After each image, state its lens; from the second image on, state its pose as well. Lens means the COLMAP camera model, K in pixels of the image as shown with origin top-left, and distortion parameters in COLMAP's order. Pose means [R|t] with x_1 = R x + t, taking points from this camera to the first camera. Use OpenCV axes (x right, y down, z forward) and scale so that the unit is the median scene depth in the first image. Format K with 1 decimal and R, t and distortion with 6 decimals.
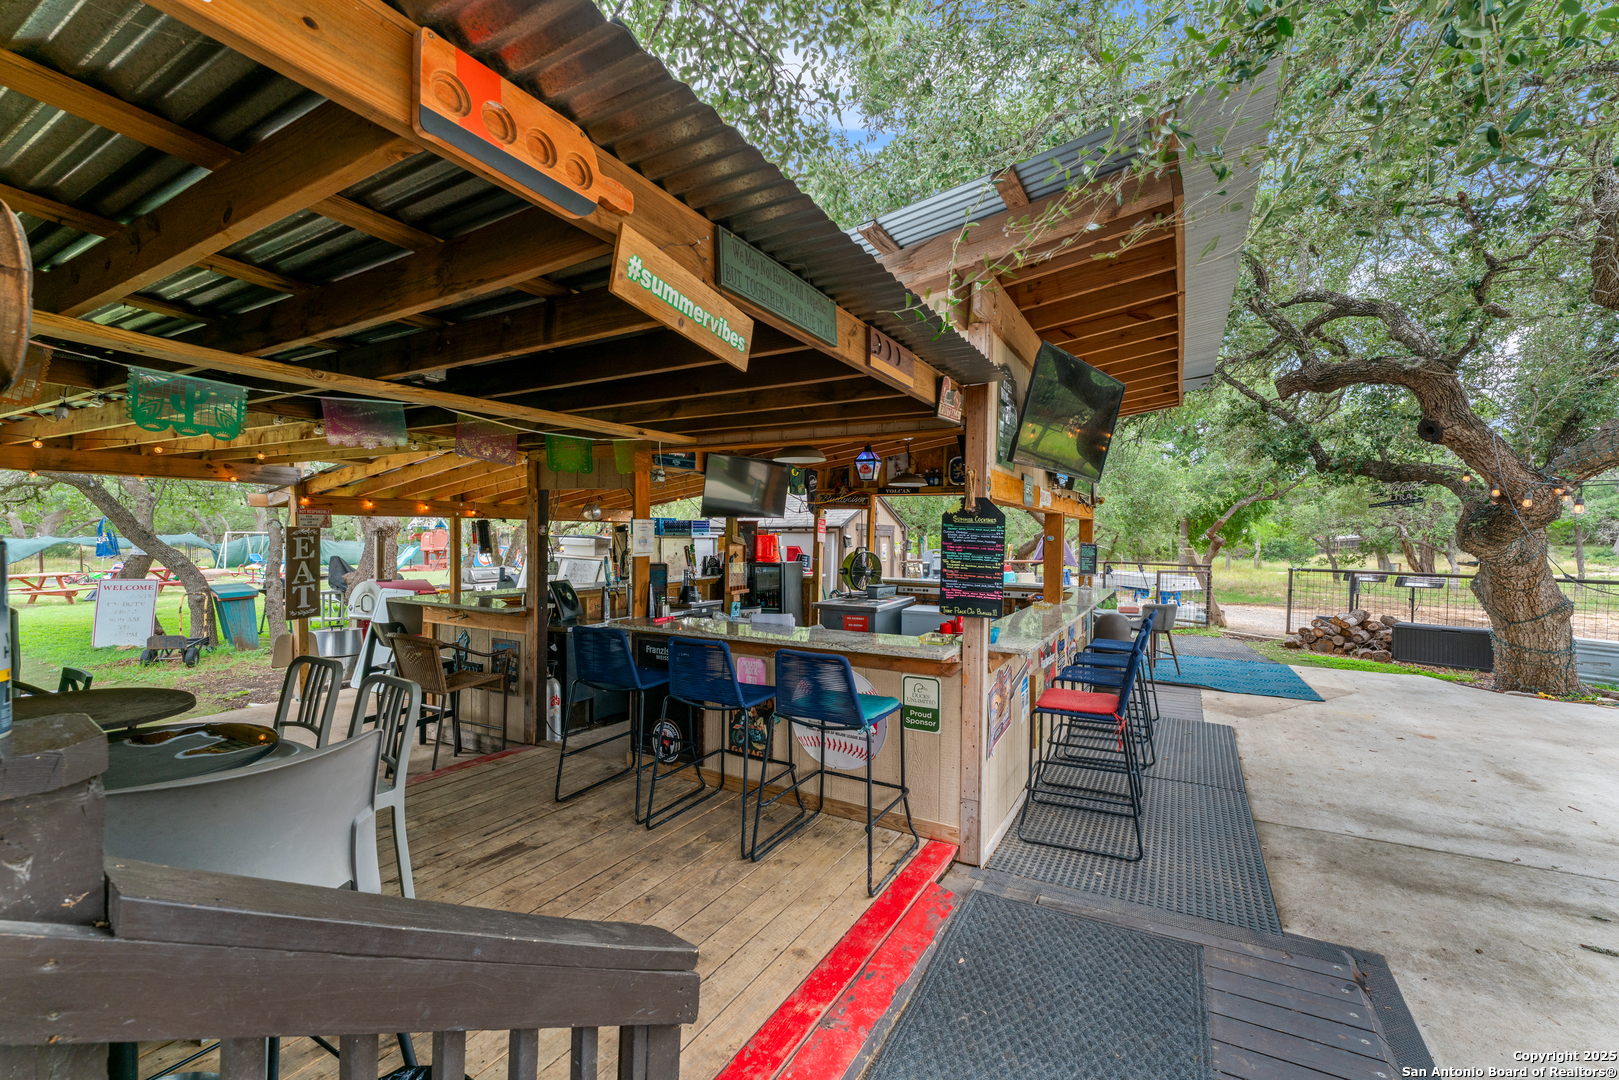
lens RADIAL K [[661.5, 0, 809.5], [0, 661.5, 540.0], [0, 0, 1]] dist [-0.000019, -0.000040]
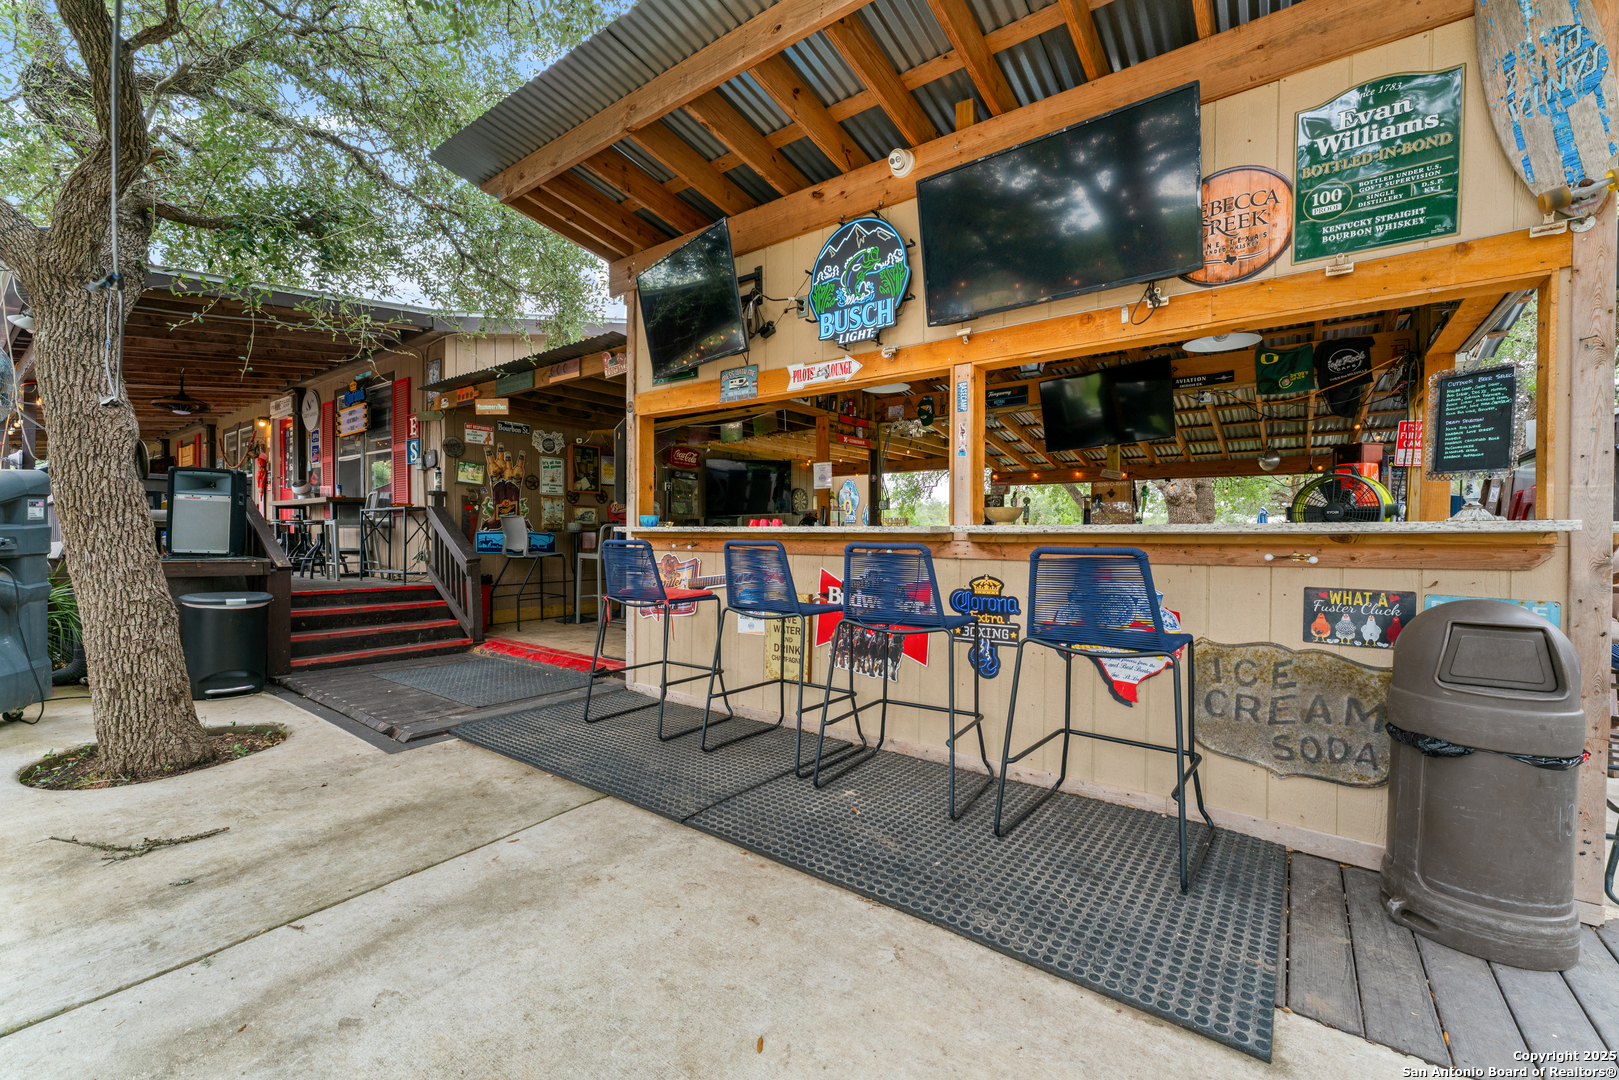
lens RADIAL K [[661.5, 0, 809.5], [0, 661.5, 540.0], [0, 0, 1]] dist [-0.000019, -0.000040]
pose [[-0.120716, 0.001736, -0.992686, 1.417170], [-0.012037, 0.999922, 0.003212, 0.151923], [0.992614, 0.012337, -0.120686, 1.363434]]
